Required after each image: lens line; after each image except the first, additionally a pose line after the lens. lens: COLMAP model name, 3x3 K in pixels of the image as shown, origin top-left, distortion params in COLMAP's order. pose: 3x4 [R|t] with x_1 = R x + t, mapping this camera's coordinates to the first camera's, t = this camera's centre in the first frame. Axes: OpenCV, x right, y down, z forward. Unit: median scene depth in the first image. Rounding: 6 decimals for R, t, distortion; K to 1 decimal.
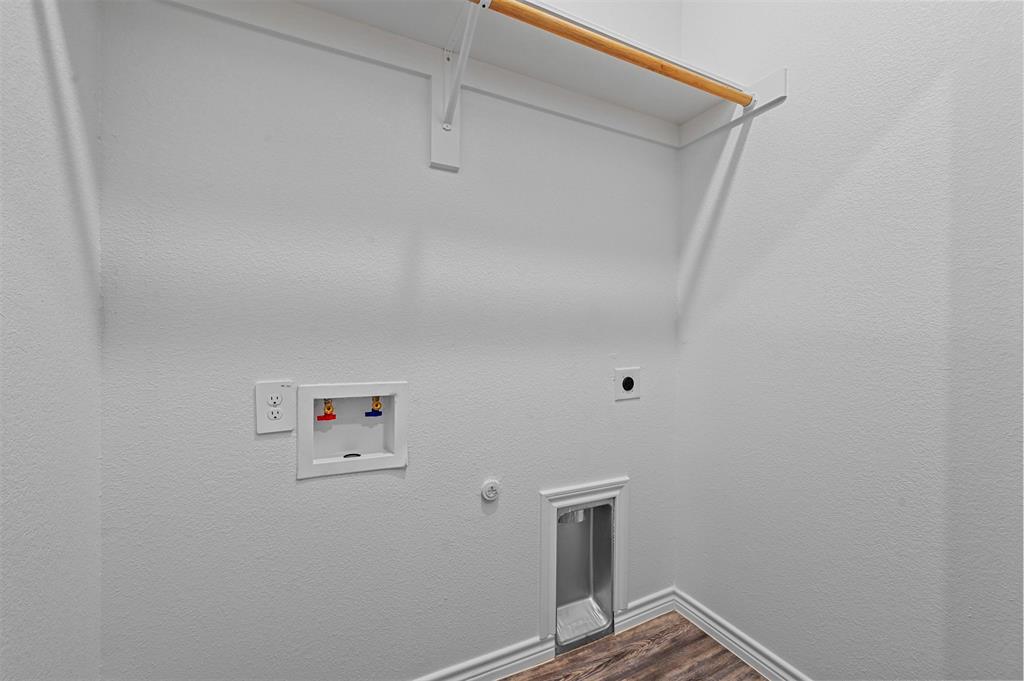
lens RADIAL K [[409.5, 0, 514.6], [0, 409.5, 337.1], [0, 0, 1]] dist [-0.003032, 0.001245]
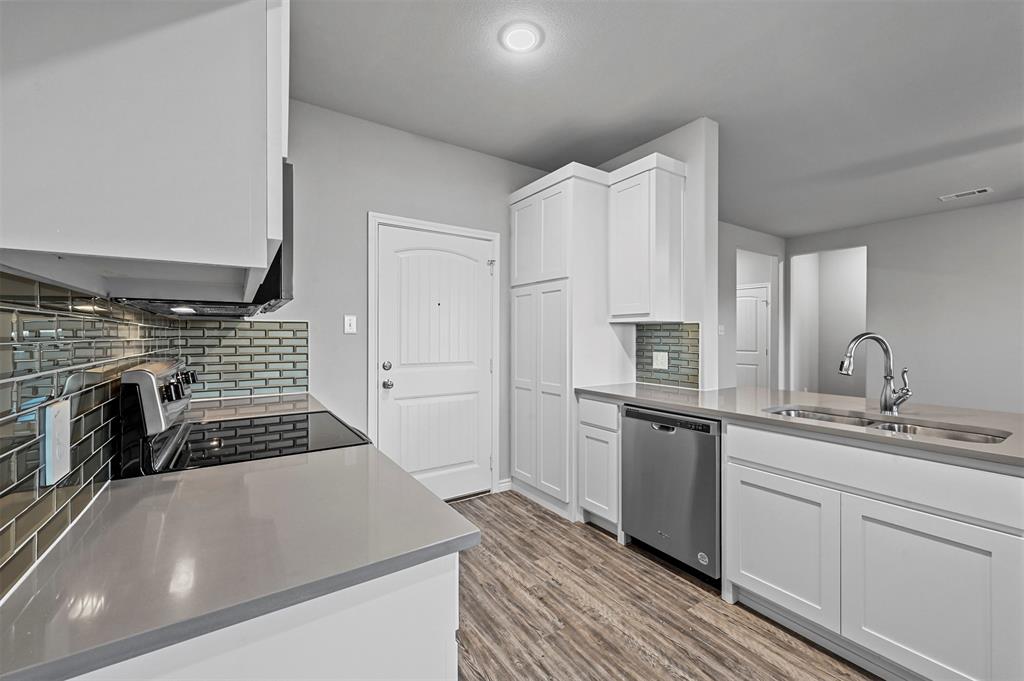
lens RADIAL K [[409.5, 0, 510.9], [0, 409.5, 337.2], [0, 0, 1]] dist [-0.003032, 0.001245]
pose [[0.118584, 0.003818, -0.992937, 1.237993], [-0.011284, 0.999933, 0.002497, -0.098085], [0.992880, 0.010908, 0.118619, 0.895607]]
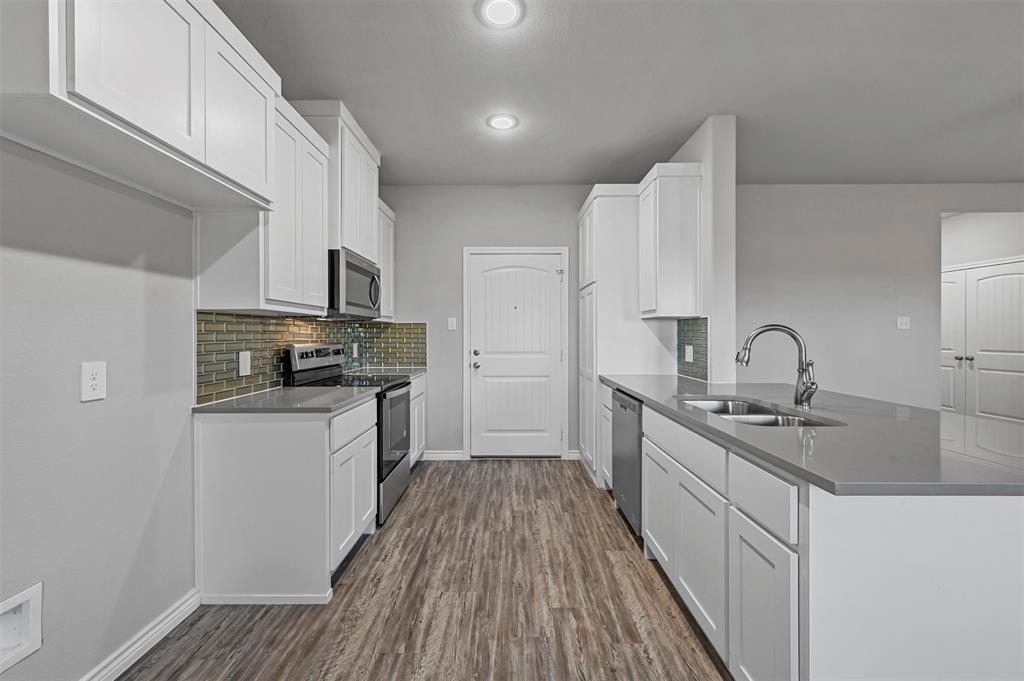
lens RADIAL K [[409.5, 0, 508.8], [0, 409.5, 336.2], [0, 0, 1]] dist [-0.003032, 0.001245]
pose [[-0.453028, 0.008222, -0.891458, 1.616141], [-0.006206, 0.999904, 0.012376, -0.097264], [0.891475, 0.011139, -0.452934, 1.987488]]
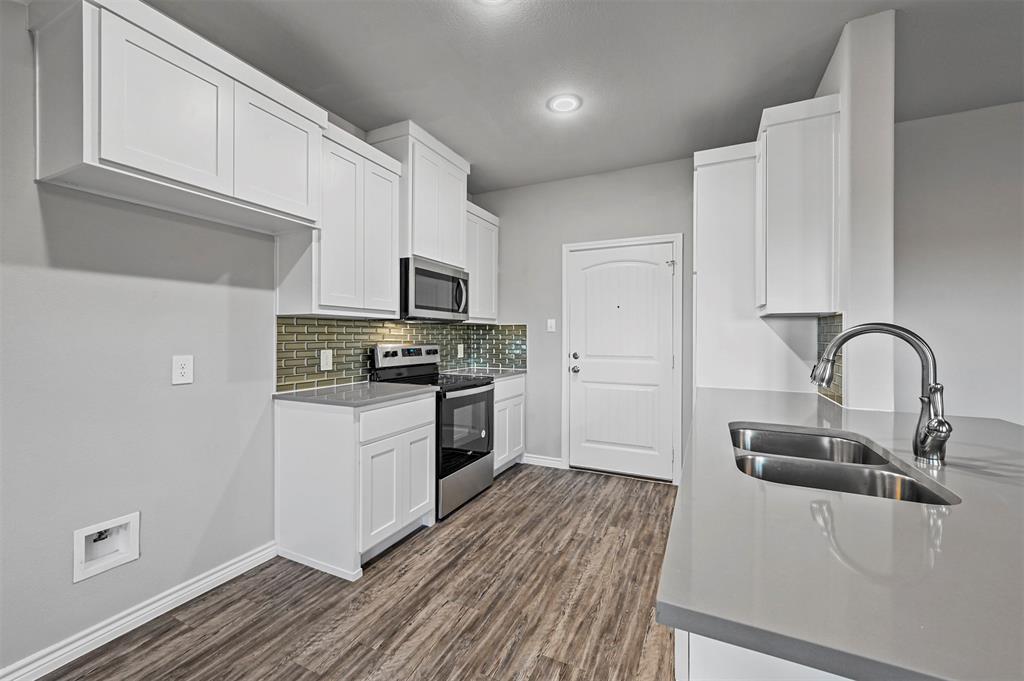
lens RADIAL K [[409.5, 0, 509.8], [0, 409.5, 336.3], [0, 0, 1]] dist [-0.003032, 0.001245]
pose [[-0.793943, 0.001133, -0.607991, 1.161493], [-0.006891, 0.999917, 0.010863, -0.100766], [0.607953, 0.012814, -0.793870, 2.342772]]
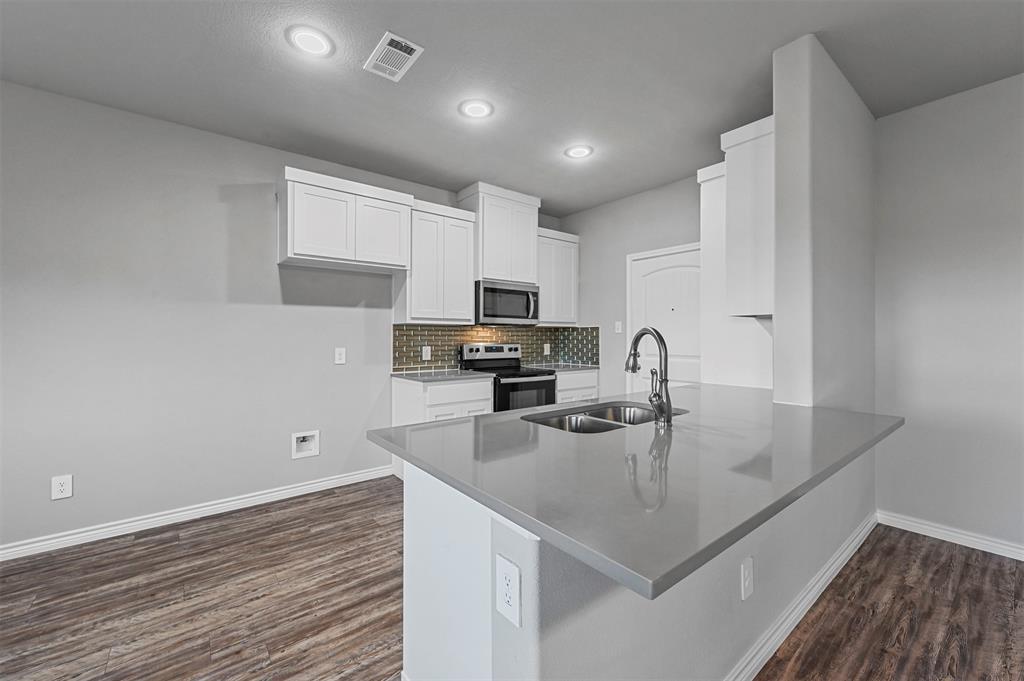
lens RADIAL K [[409.5, 0, 510.3], [0, 409.5, 335.4], [0, 0, 1]] dist [-0.003032, 0.001245]
pose [[-0.979510, 0.002017, -0.201384, 0.712130], [0.000486, 0.999971, 0.007653, -0.108545], [0.201394, 0.007398, -0.979482, 3.174621]]
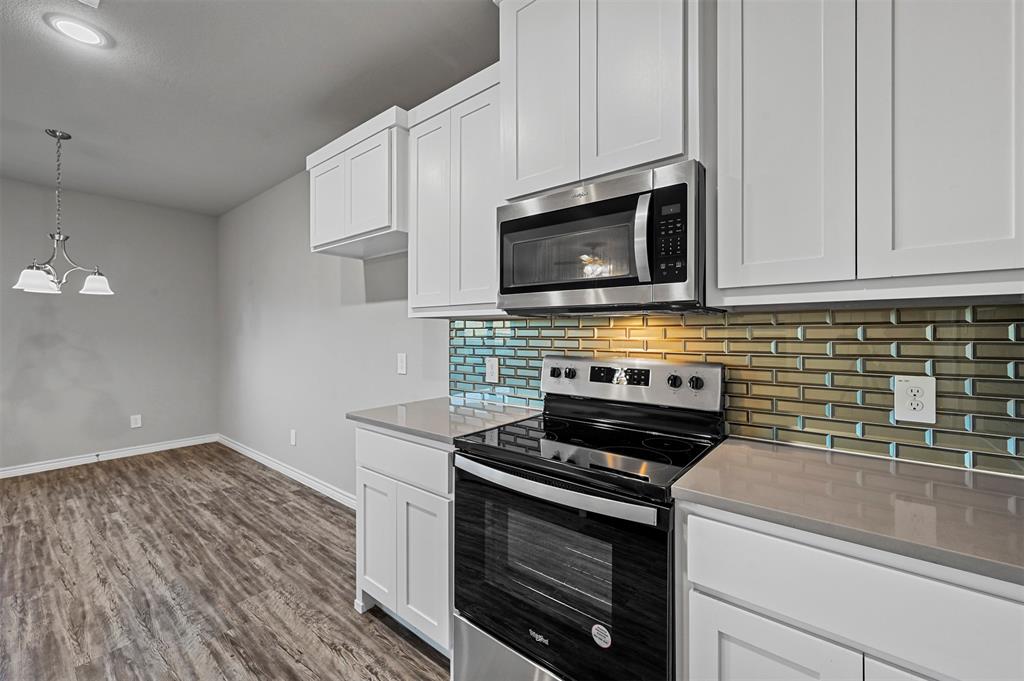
lens RADIAL K [[409.5, 0, 512.7], [0, 409.5, 332.2], [0, 0, 1]] dist [-0.003032, 0.001245]
pose [[-0.412359, 0.003611, 0.911014, -0.669674], [0.011047, 0.999938, 0.001037, -0.108572], [-0.910954, 0.010492, -0.412373, 0.969682]]
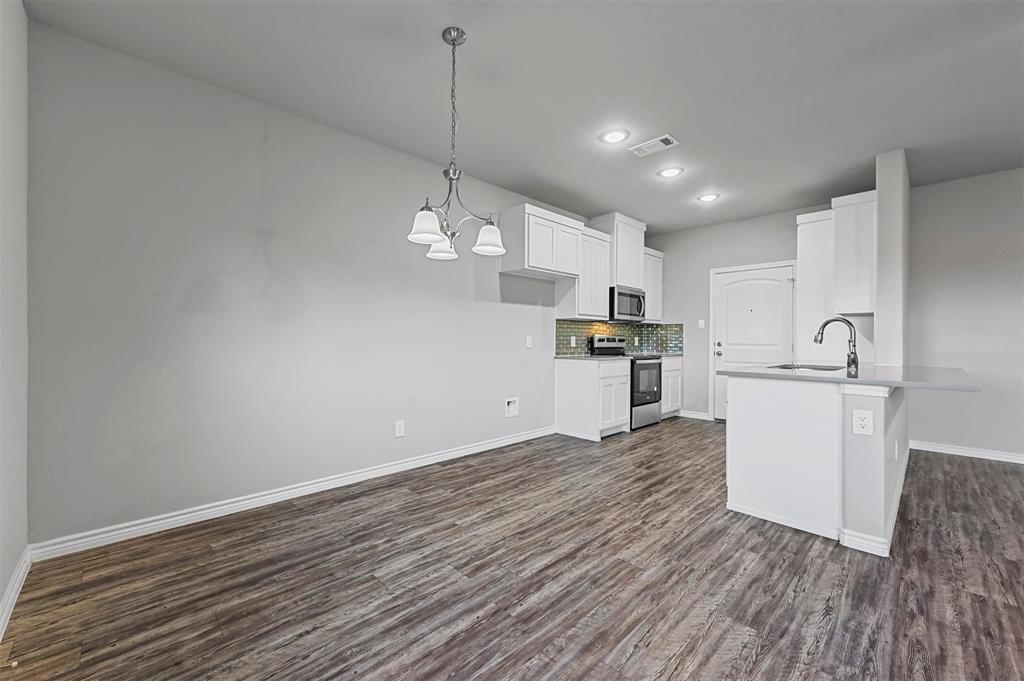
lens RADIAL K [[409.5, 0, 506.1], [0, 409.5, 339.1], [0, 0, 1]] dist [-0.003032, 0.001245]
pose [[-0.956408, -0.004226, -0.292005, 2.281070], [-0.007479, 0.999922, 0.010026, -0.023549], [0.291940, 0.011773, -0.956364, 3.616062]]
